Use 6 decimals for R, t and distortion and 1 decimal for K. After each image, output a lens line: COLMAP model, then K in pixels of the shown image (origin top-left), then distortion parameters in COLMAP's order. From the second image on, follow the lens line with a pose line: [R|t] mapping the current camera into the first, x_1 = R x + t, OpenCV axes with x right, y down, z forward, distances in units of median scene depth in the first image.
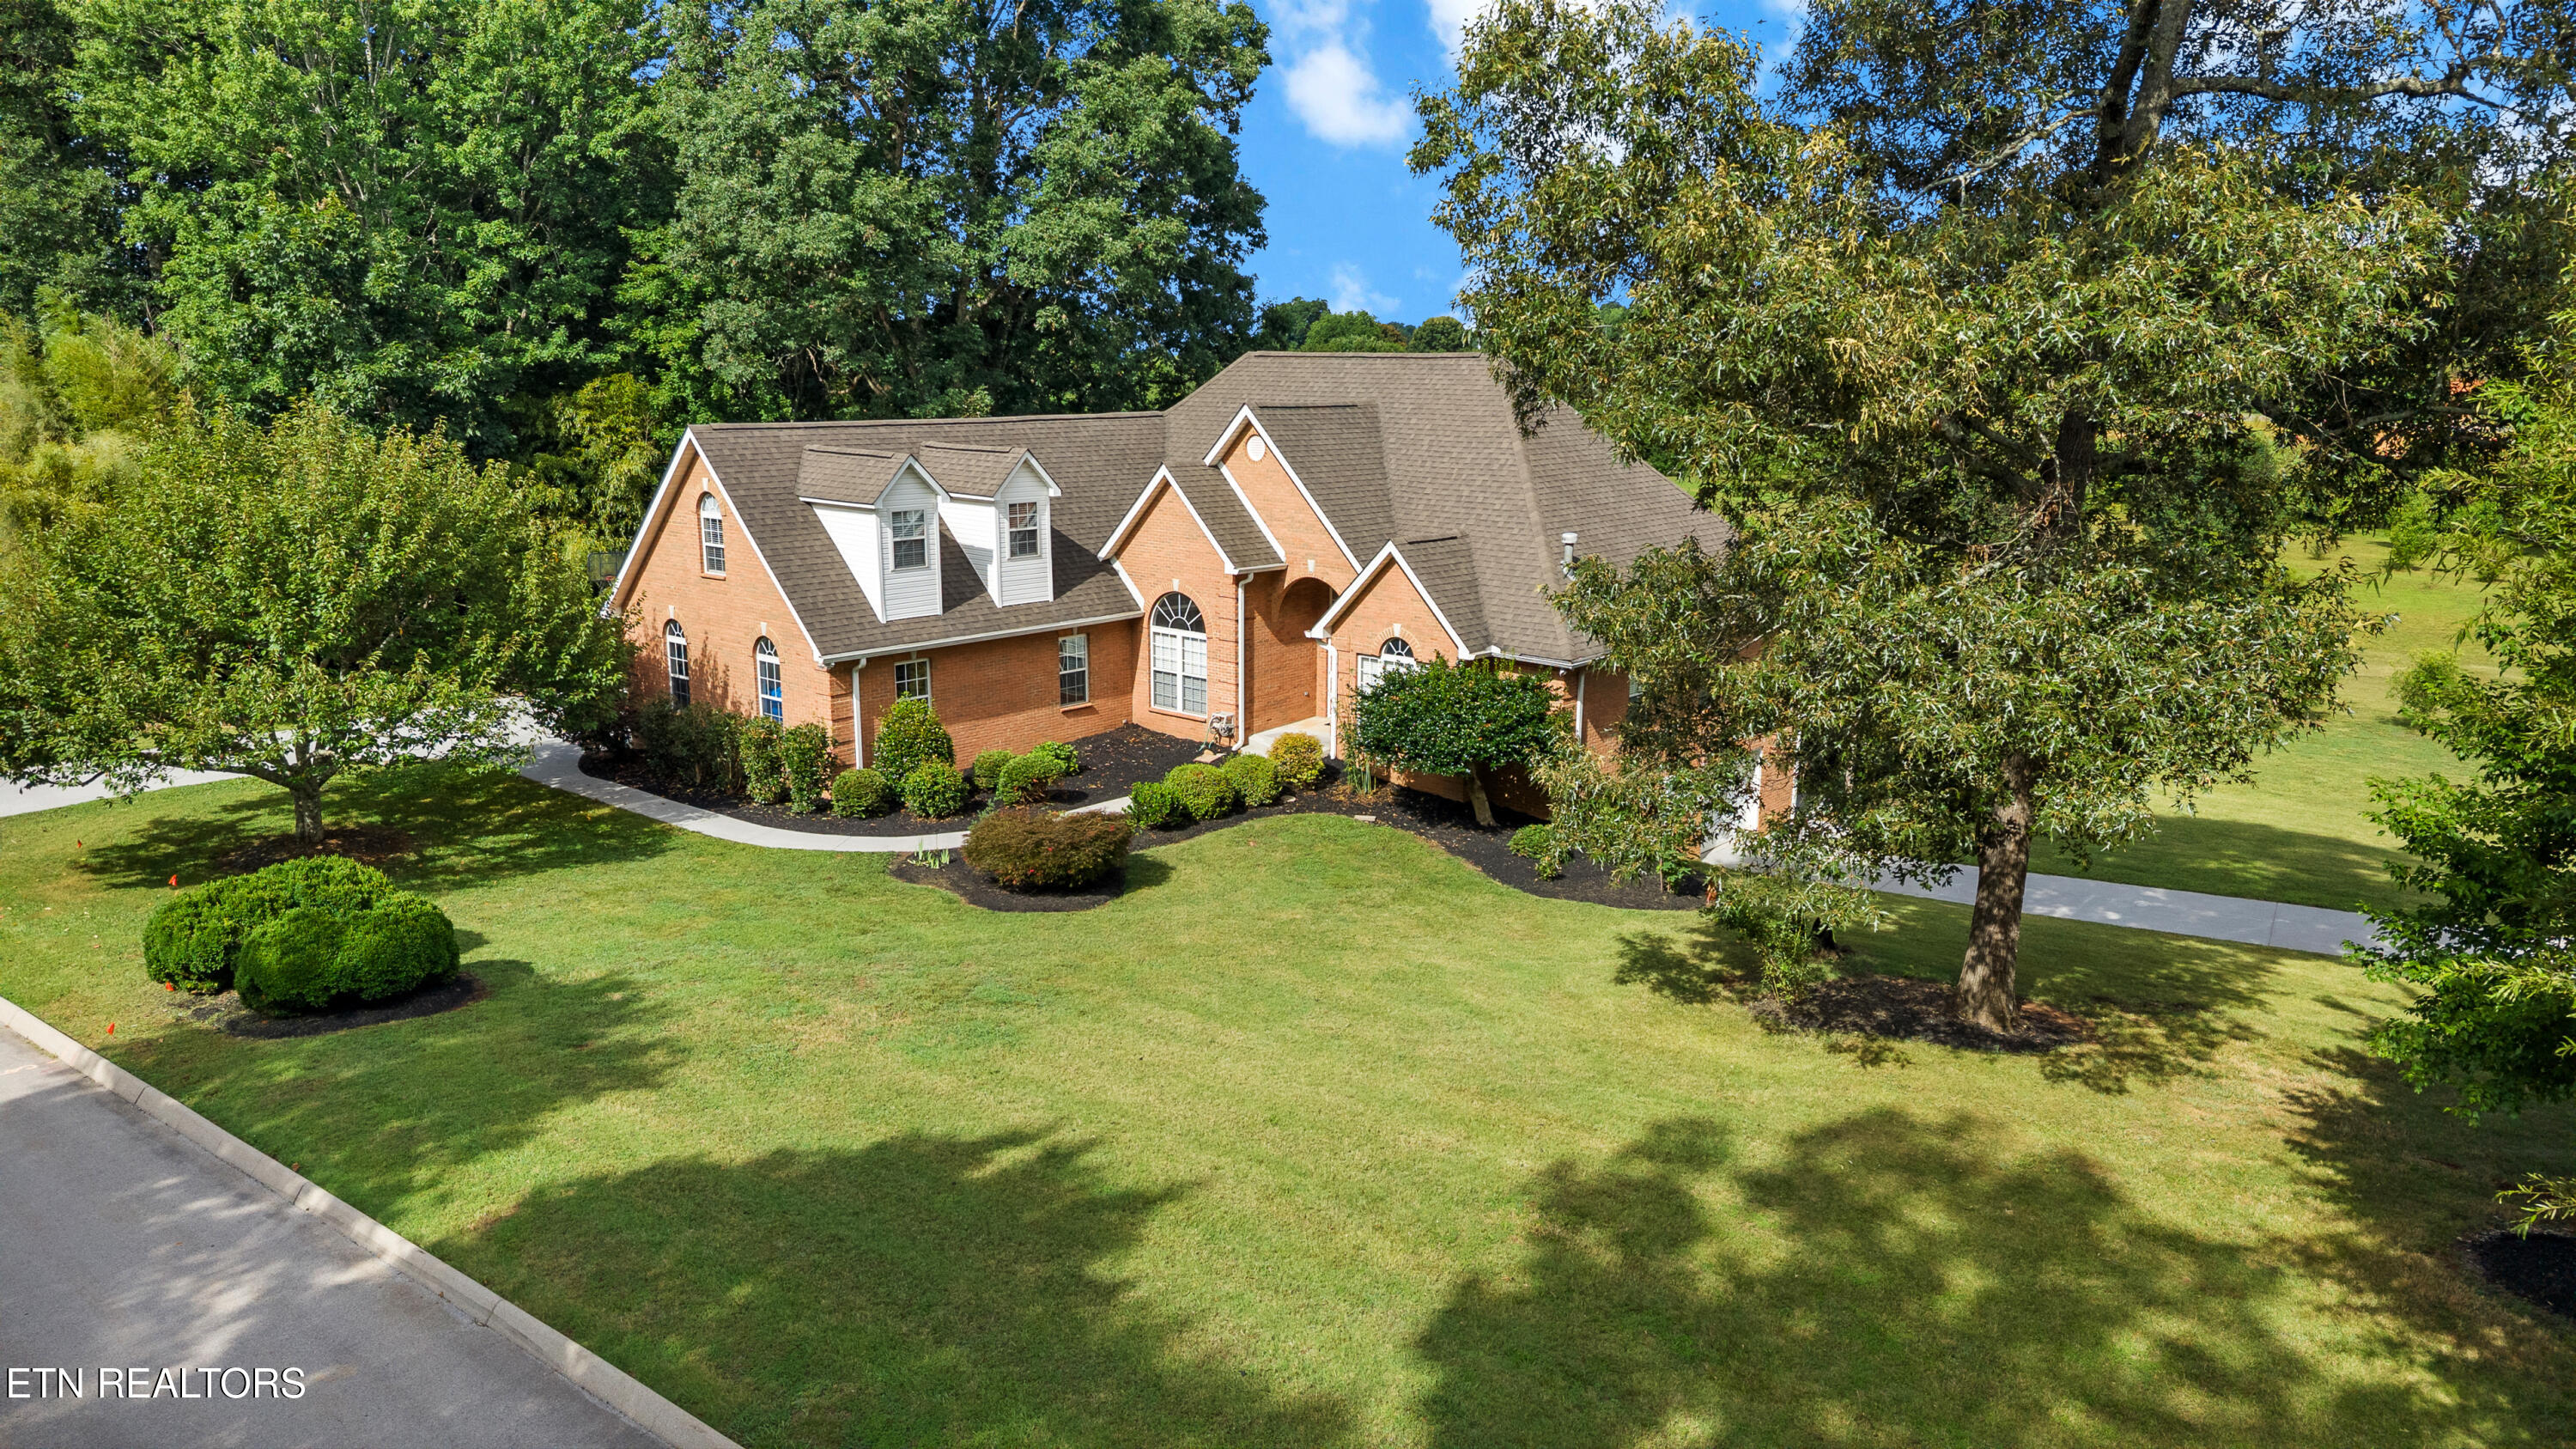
lens RADIAL K [[1753.6, 0, 1288.0], [0, 1753.6, 724.5], [0, 0, 1]] dist [-0.002980, 0.000947]
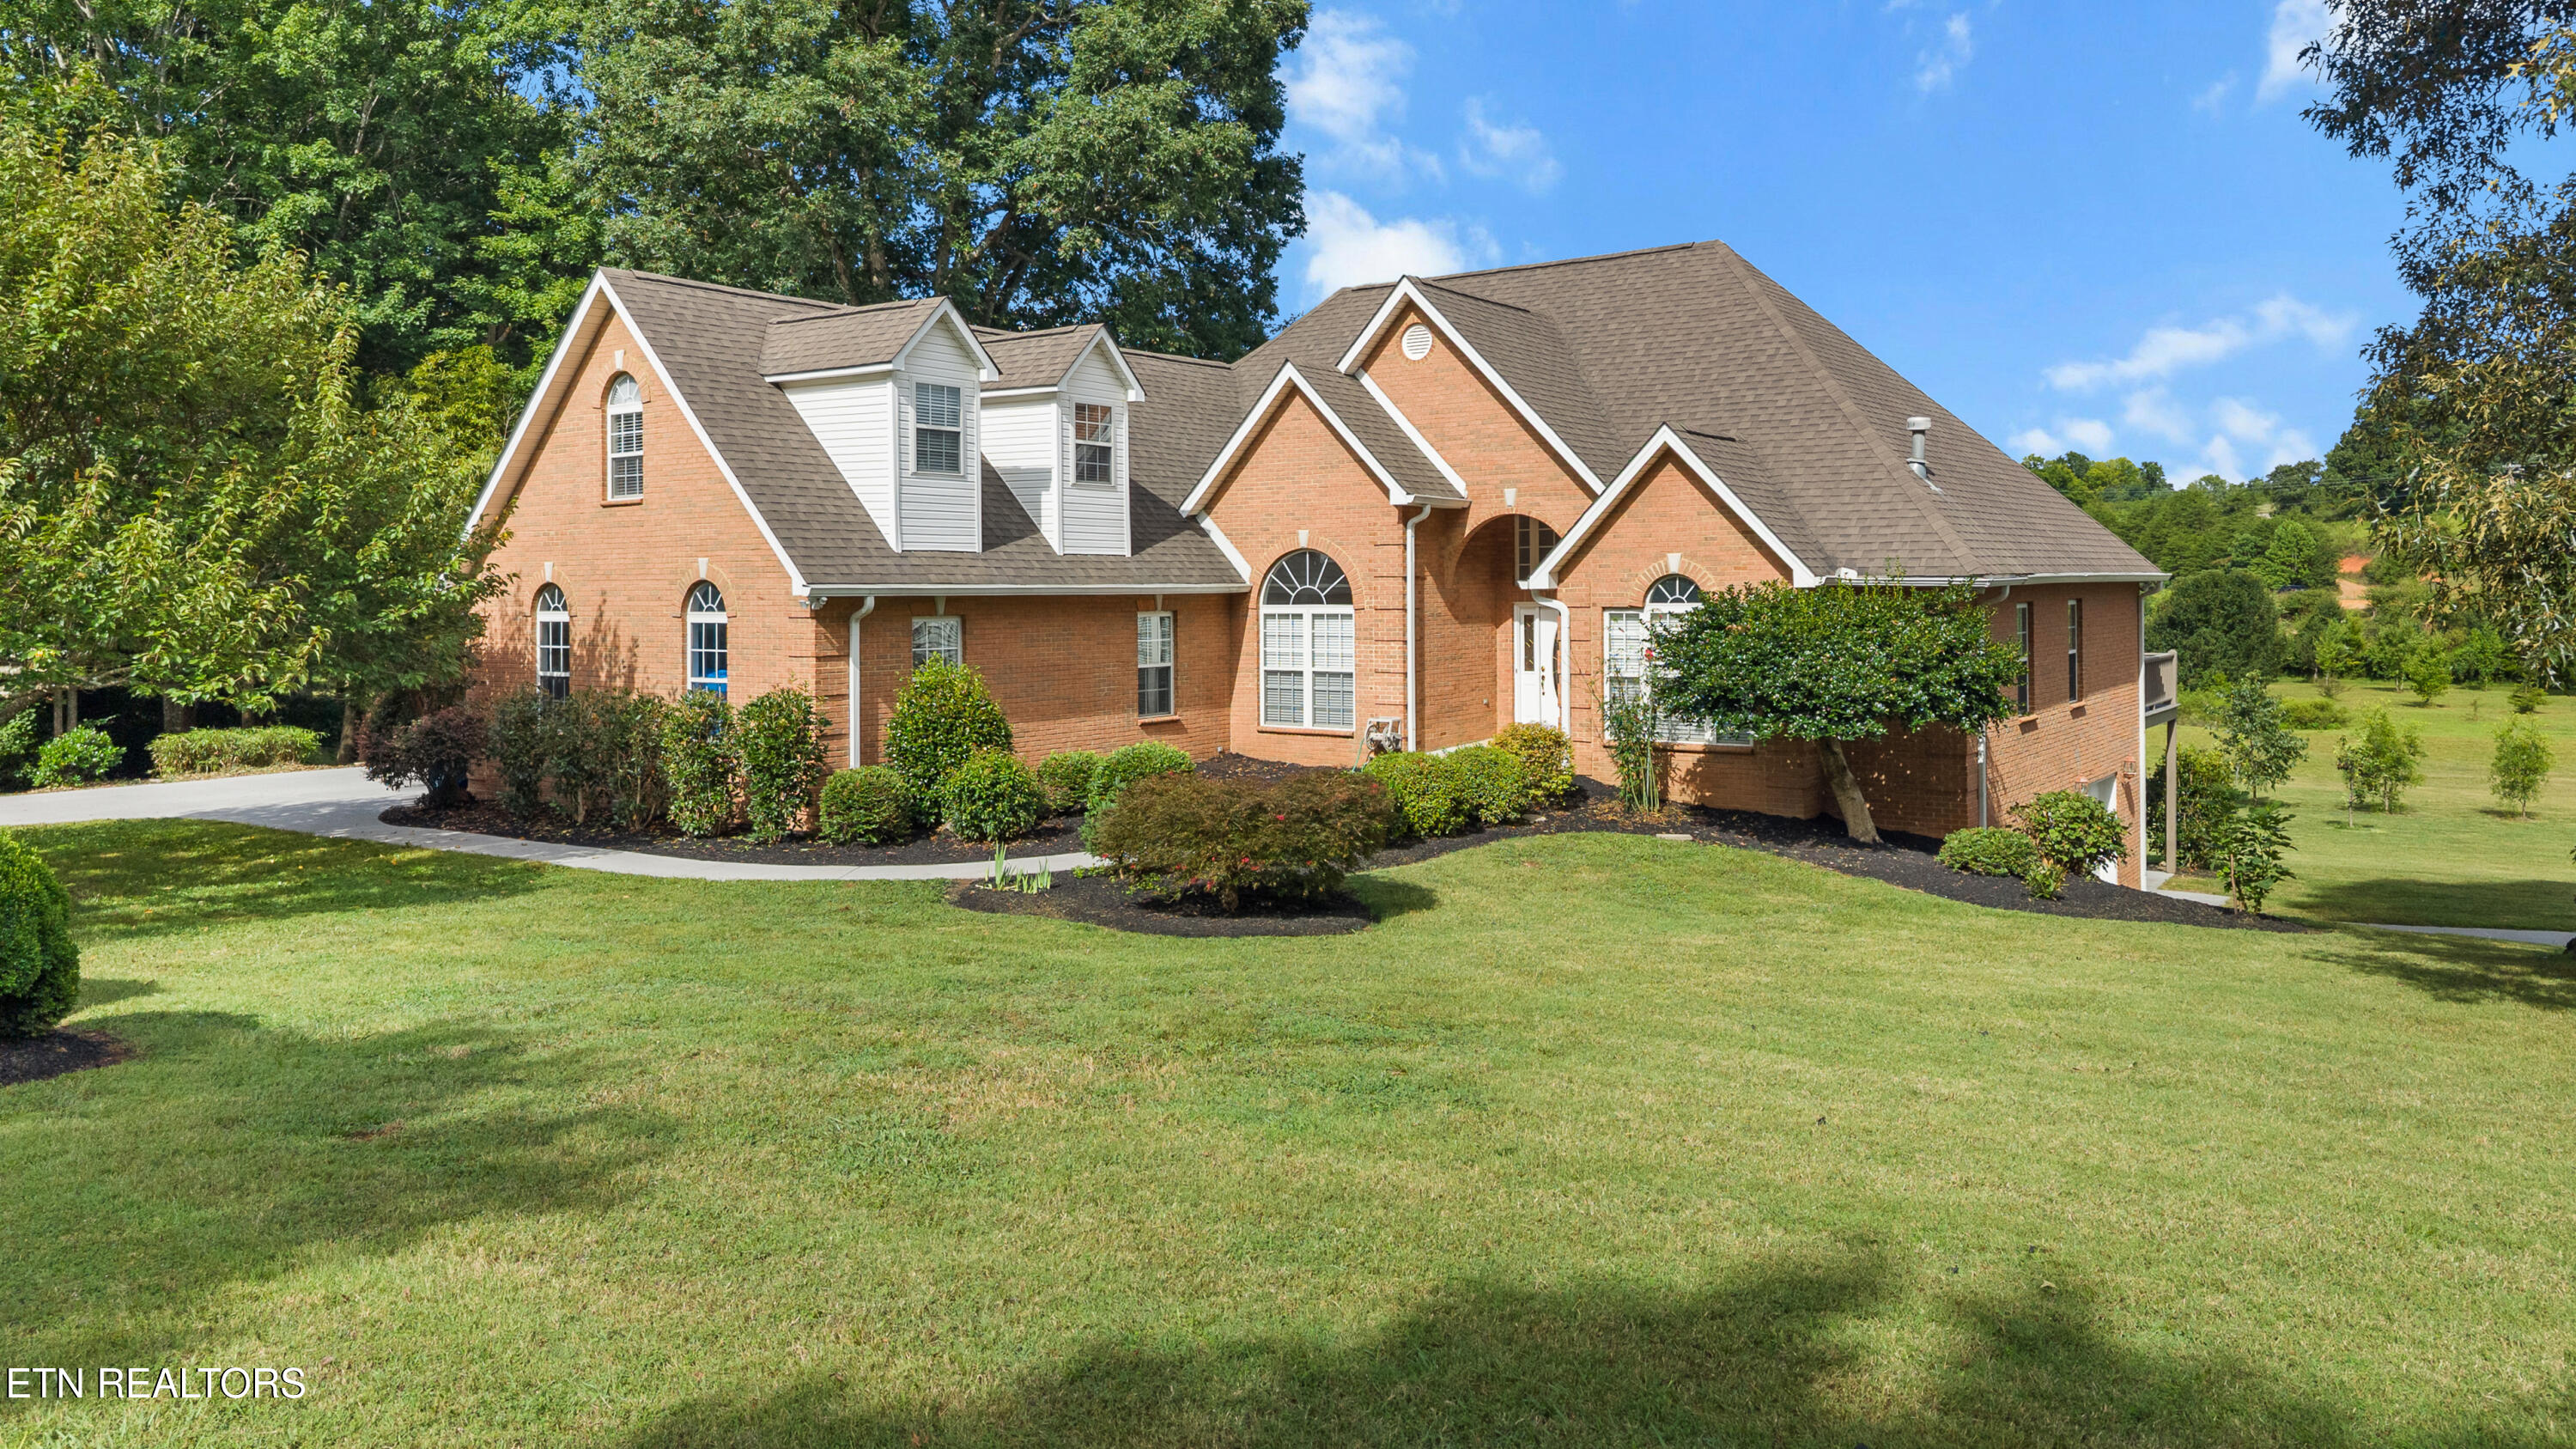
lens RADIAL K [[1812.7, 0, 1284.9], [0, 1812.7, 535.5], [0, 0, 1]] dist [0.015496, 0.000909]
pose [[0.996798, -0.011467, 0.079131, -0.135091], [0.029508, 0.972559, -0.230776, 0.088064], [-0.074313, 0.232372, 0.969784, 0.329186]]
